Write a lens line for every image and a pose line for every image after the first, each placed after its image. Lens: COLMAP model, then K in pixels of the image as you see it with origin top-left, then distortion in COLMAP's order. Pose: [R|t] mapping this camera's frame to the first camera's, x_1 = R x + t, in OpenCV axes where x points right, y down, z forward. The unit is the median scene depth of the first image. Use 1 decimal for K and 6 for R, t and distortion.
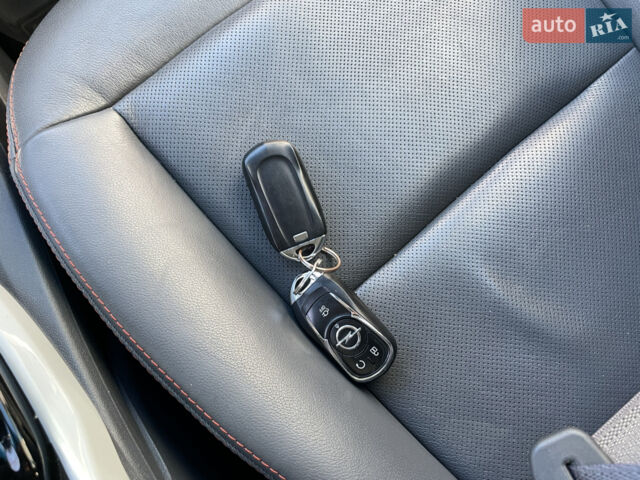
lens RADIAL K [[489.4, 0, 320.0], [0, 489.4, 240.0], [0, 0, 1]] dist [0.084200, -0.116336]
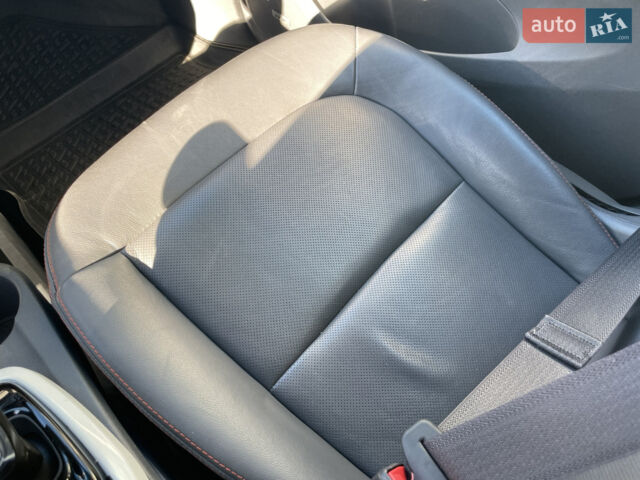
lens RADIAL K [[489.4, 0, 320.0], [0, 489.4, 240.0], [0, 0, 1]] dist [0.084200, -0.116336]
pose [[0.989820, -0.082758, 0.115788, -0.000041], [0.102683, 0.978593, -0.178361, 0.021314], [-0.098549, 0.188435, 0.977129, -0.540427]]
